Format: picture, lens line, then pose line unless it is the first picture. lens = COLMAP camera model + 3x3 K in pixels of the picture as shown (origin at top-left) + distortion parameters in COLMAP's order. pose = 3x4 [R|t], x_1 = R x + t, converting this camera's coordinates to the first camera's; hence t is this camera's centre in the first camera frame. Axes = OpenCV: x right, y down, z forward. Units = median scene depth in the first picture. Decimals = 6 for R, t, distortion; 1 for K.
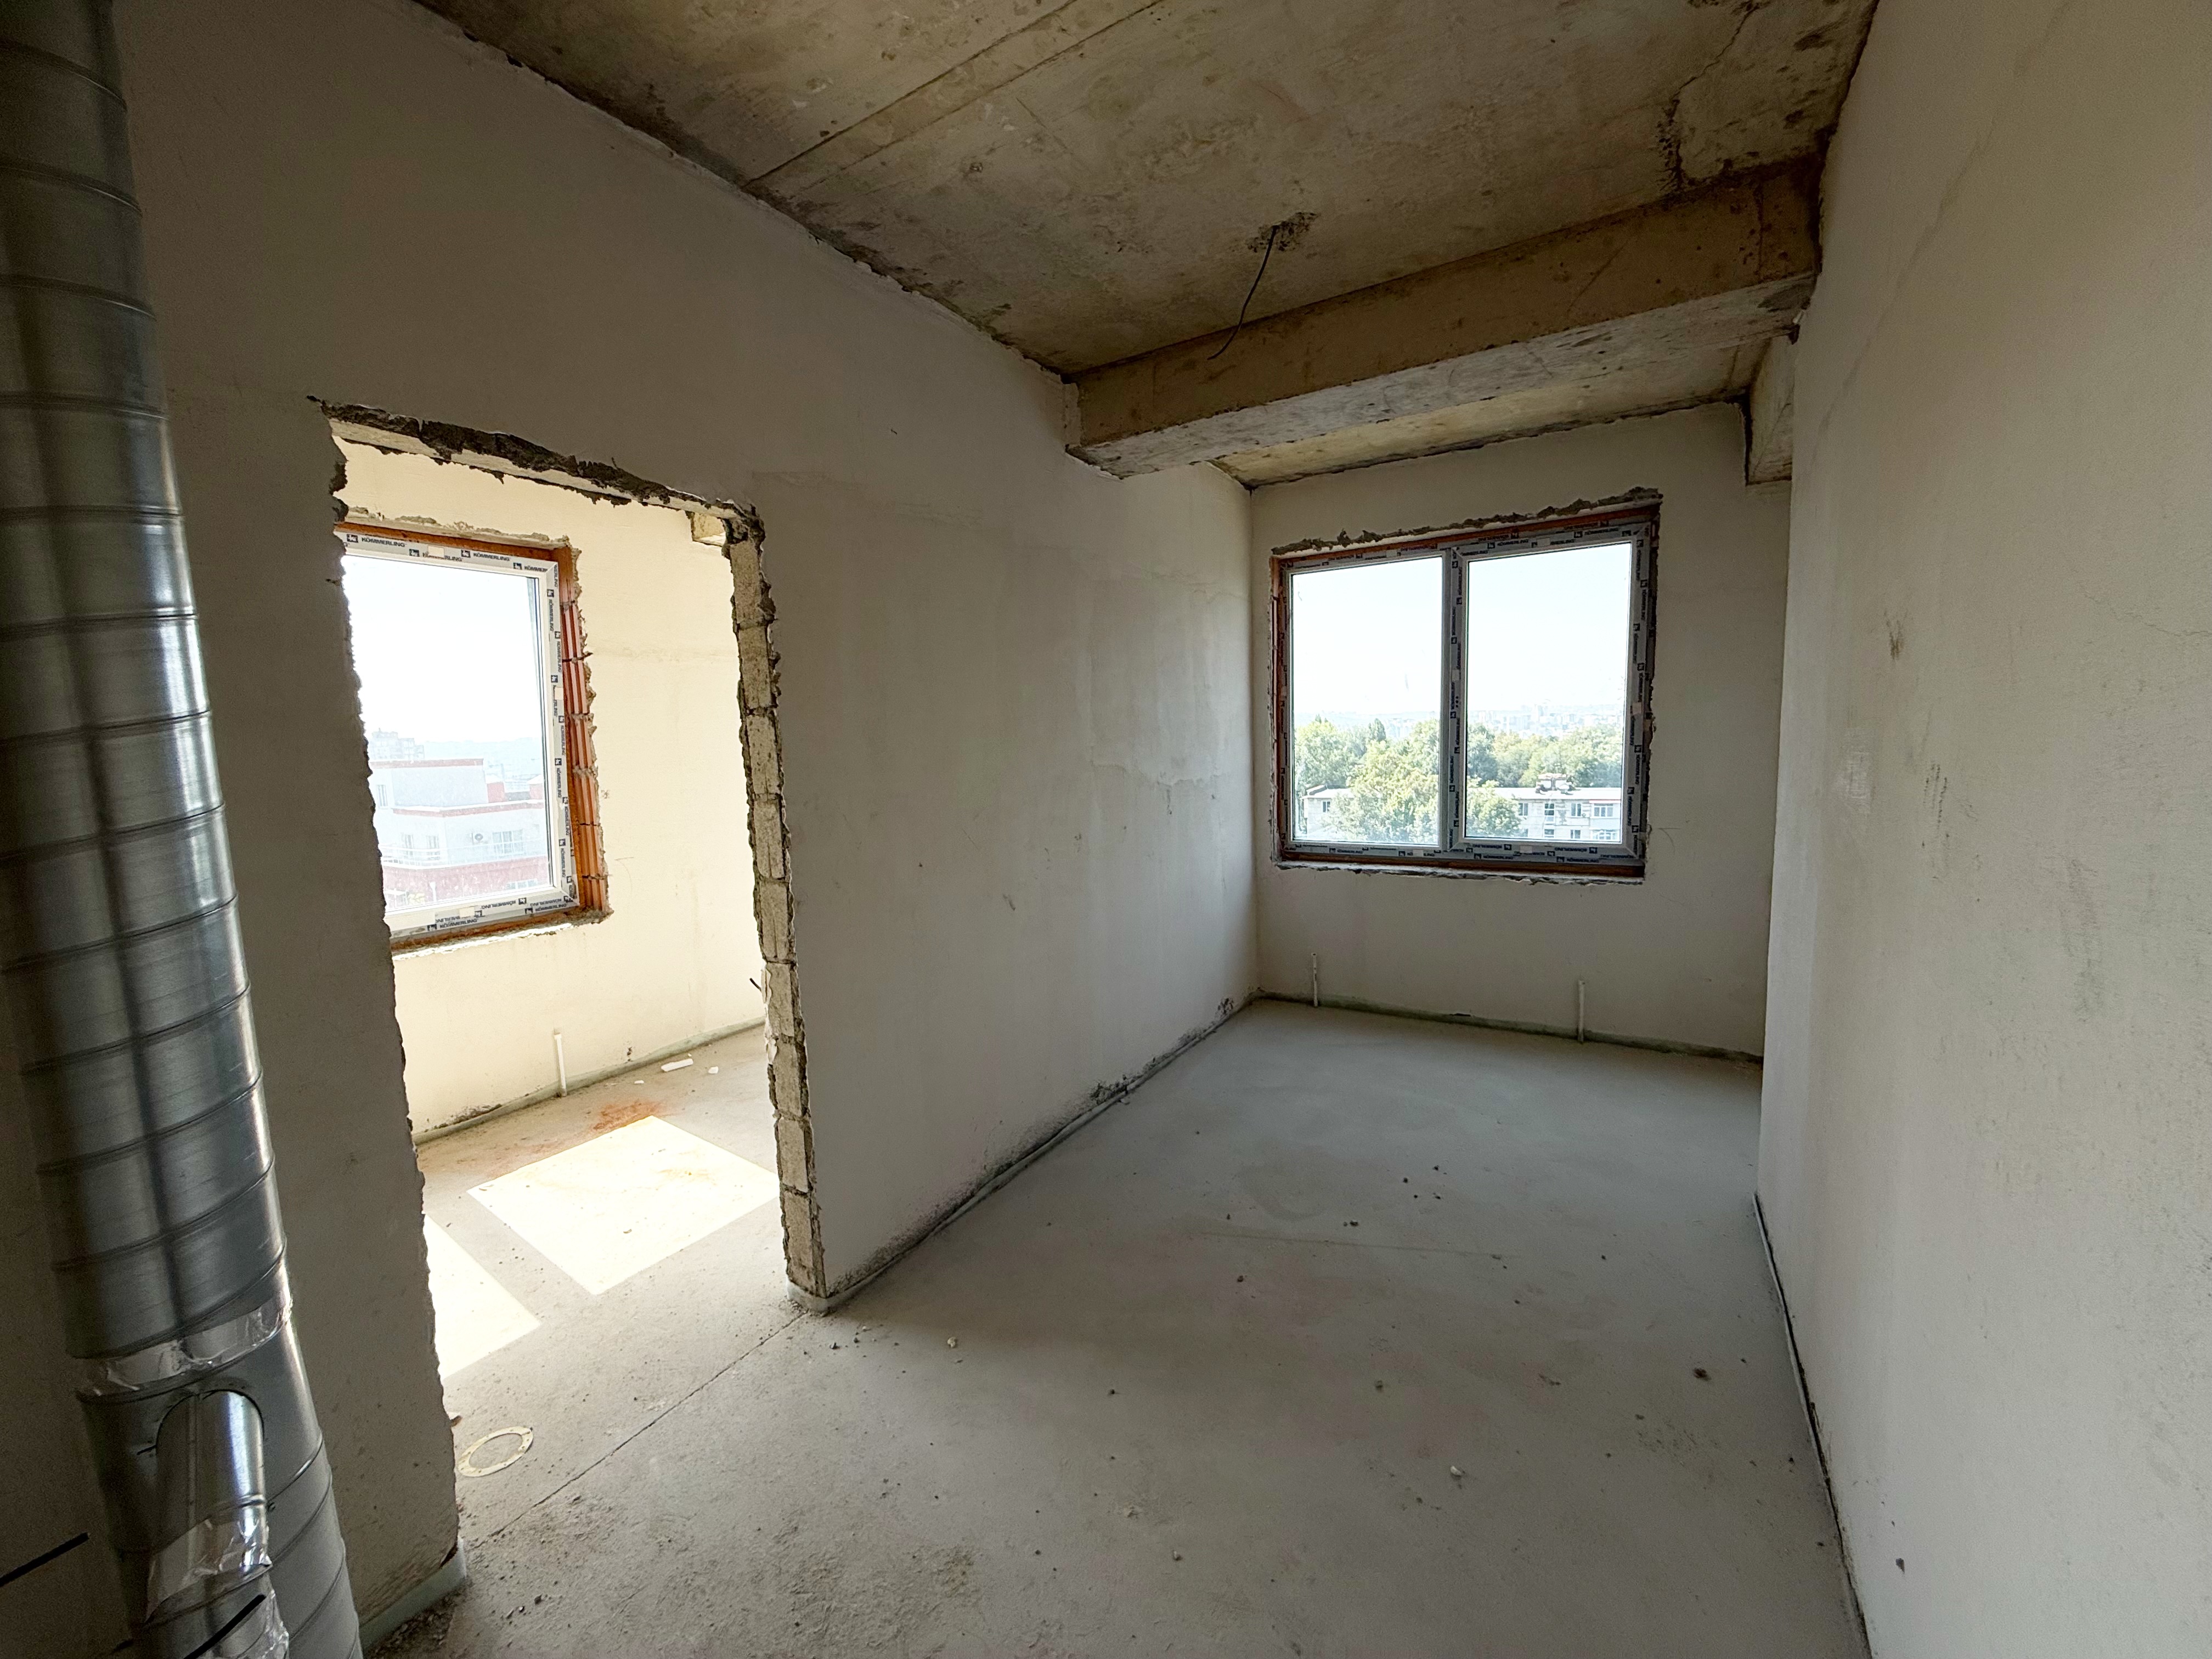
lens RADIAL K [[877.3, 0, 1098.0], [0, 877.3, 827.4], [0, 0, 1]] dist [-0.001748, 0.000085]
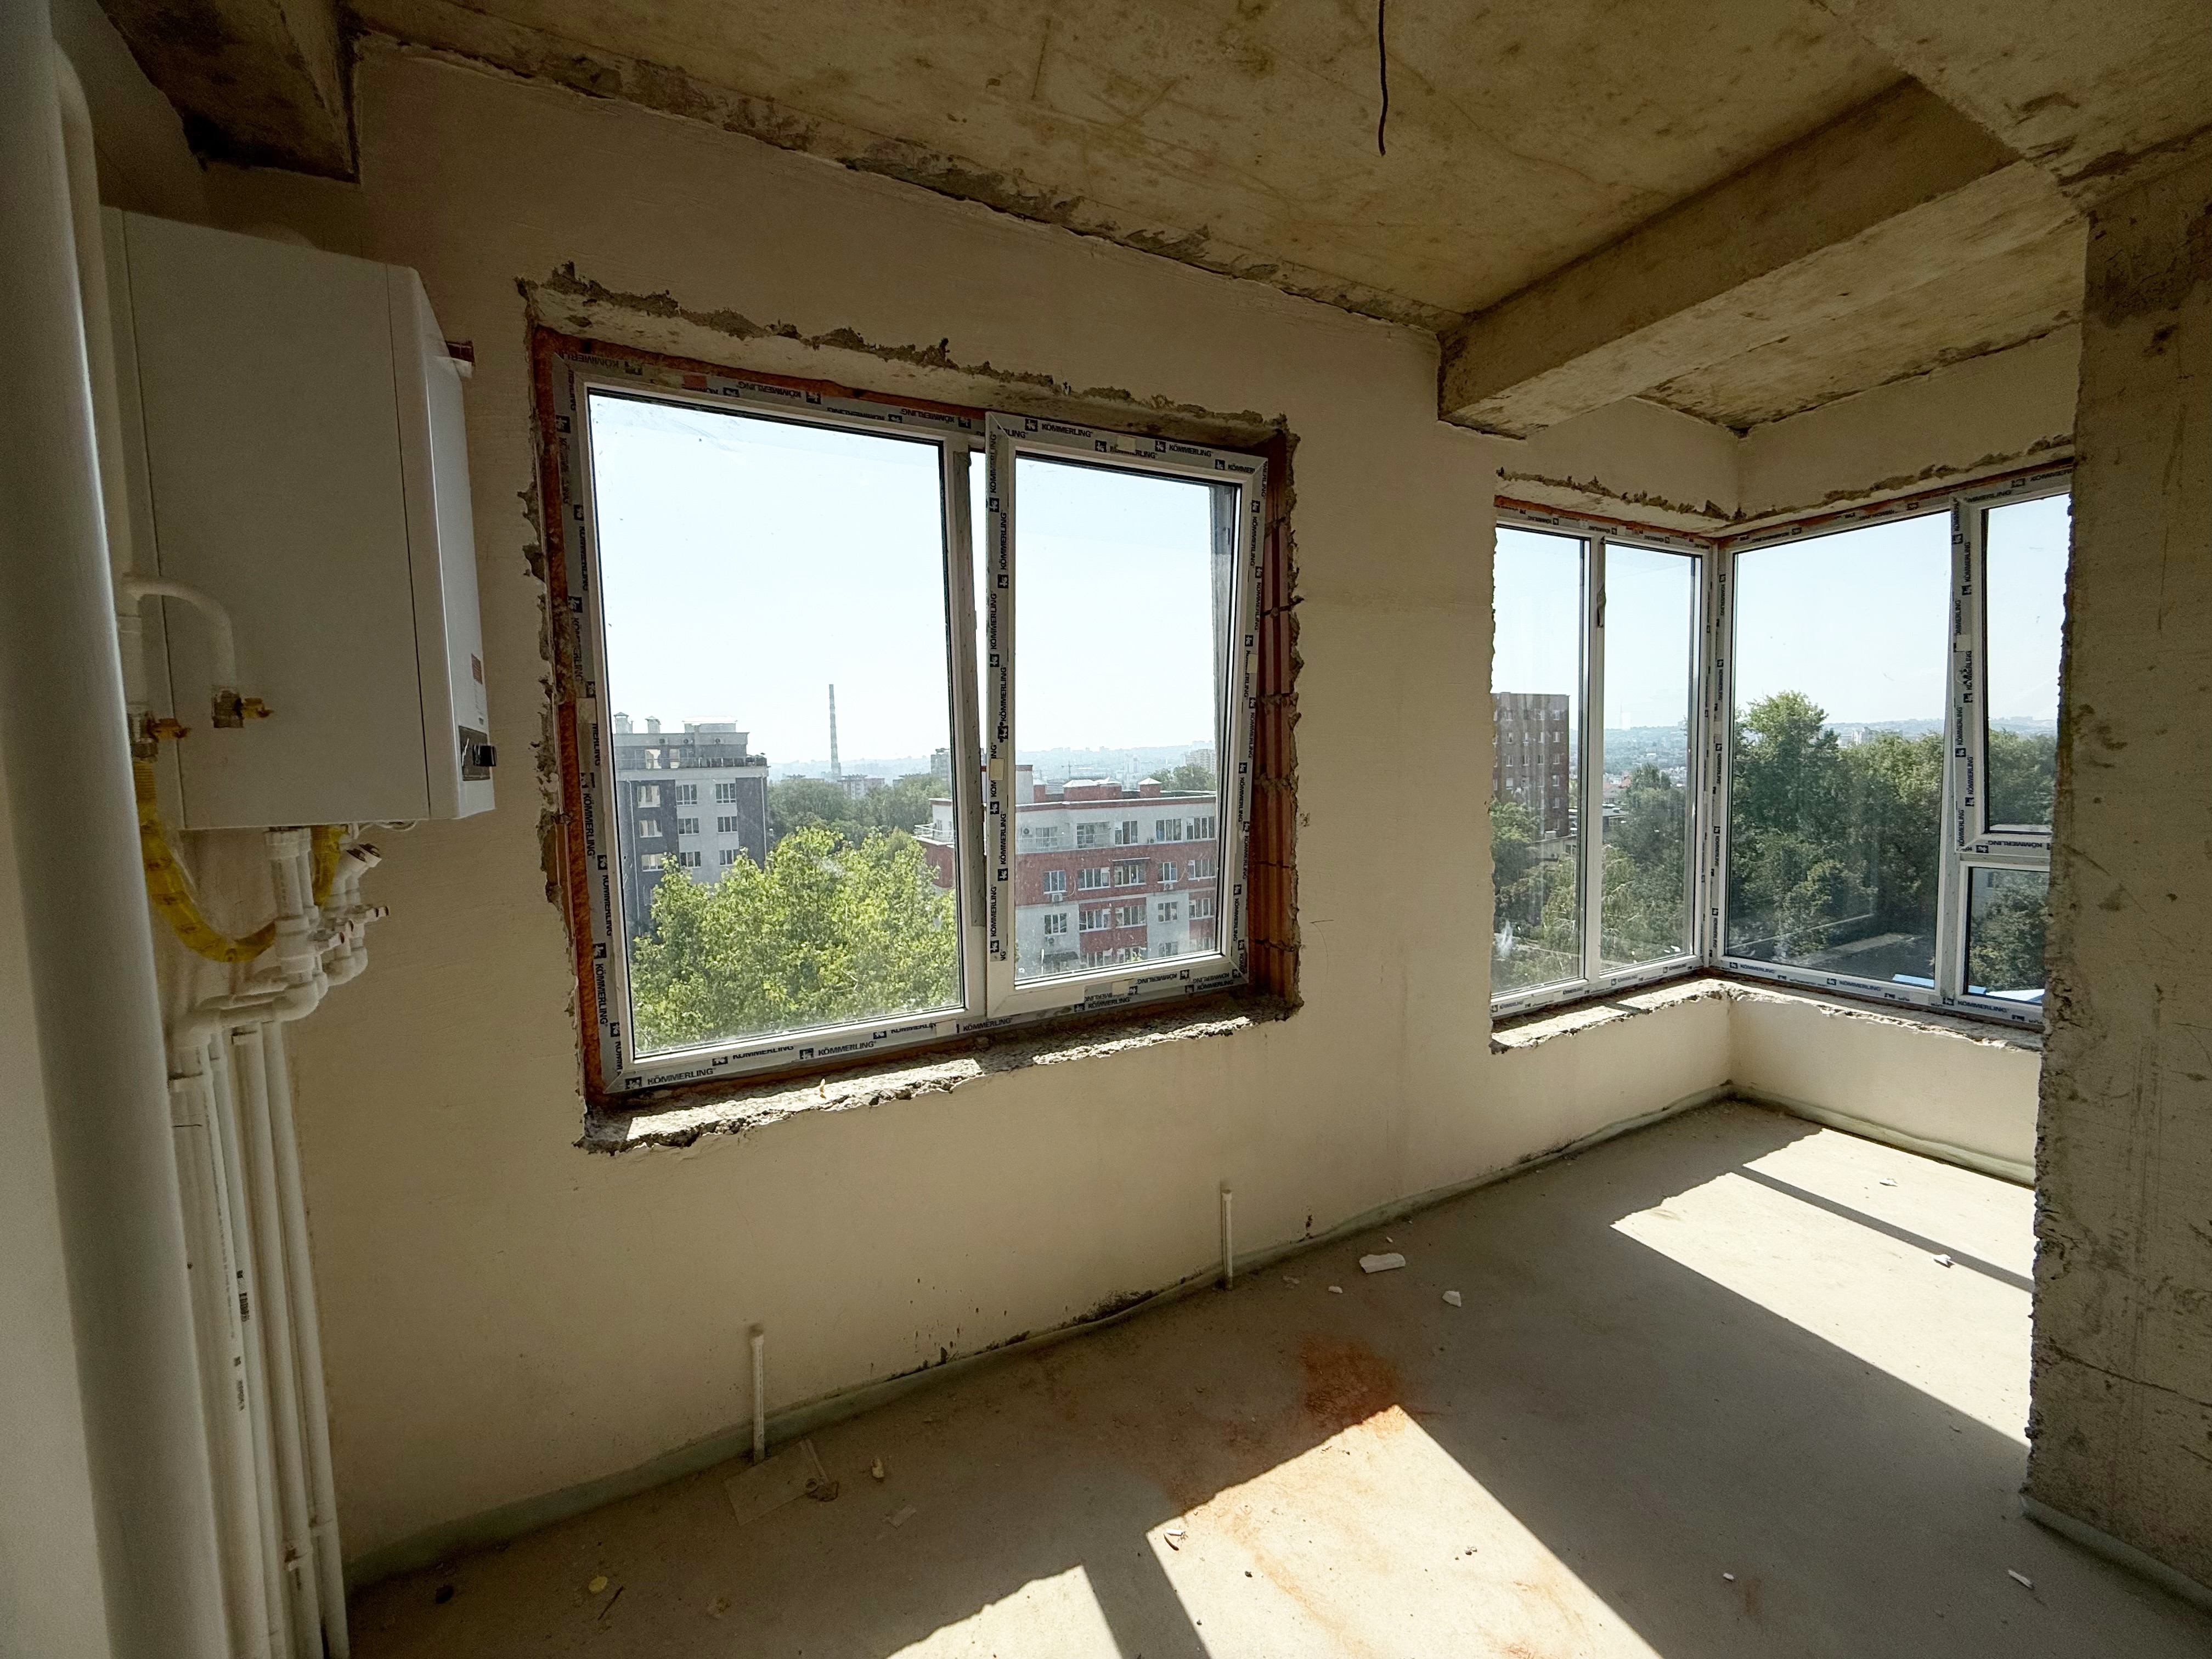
lens RADIAL K [[877.3, 0, 1098.0], [0, 877.3, 827.4], [0, 0, 1]] dist [-0.001748, 0.000085]
pose [[0.861357, 0.049163, -0.505616, -0.609017], [-0.056200, 0.998419, 0.001339, -0.040685], [0.504882, 0.027262, 0.862758, 0.615452]]
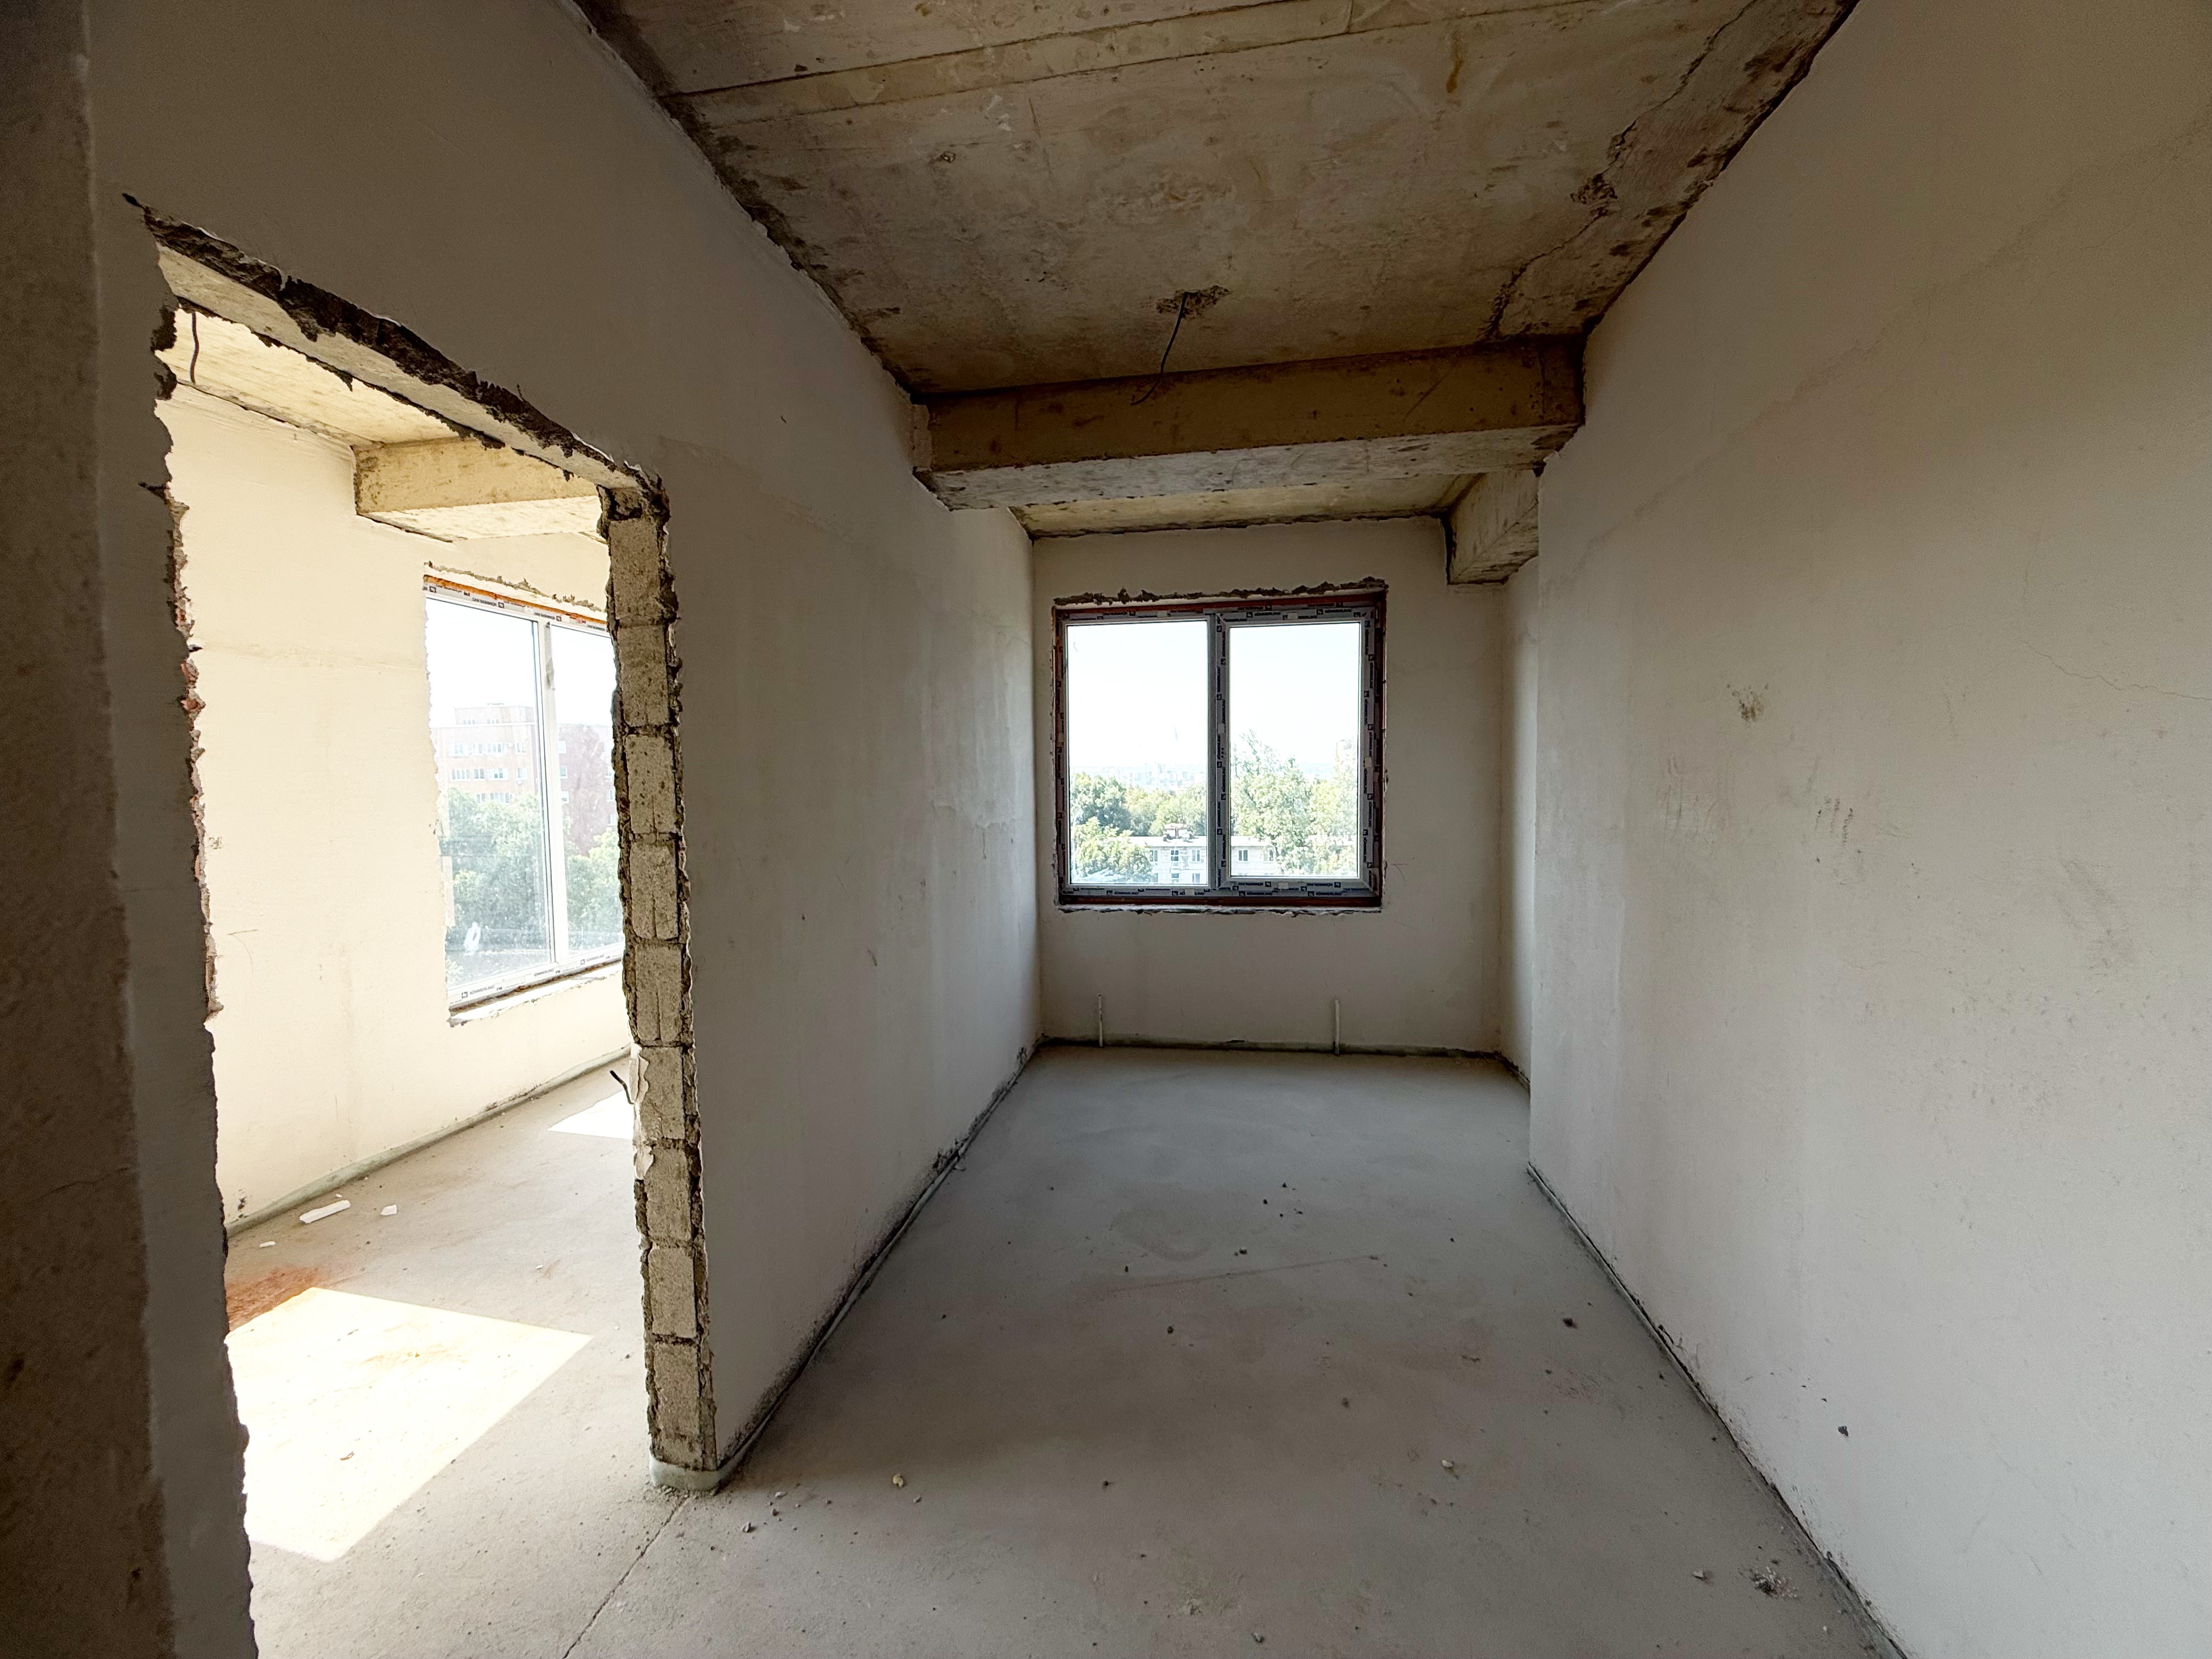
lens RADIAL K [[877.3, 0, 1098.0], [0, 877.3, 827.4], [0, 0, 1]] dist [-0.001748, 0.000085]
pose [[0.923481, -0.001842, 0.383640, -0.278880], [0.023912, 0.998320, -0.052768, 0.007237], [-0.382899, 0.057904, 0.921974, 0.098977]]
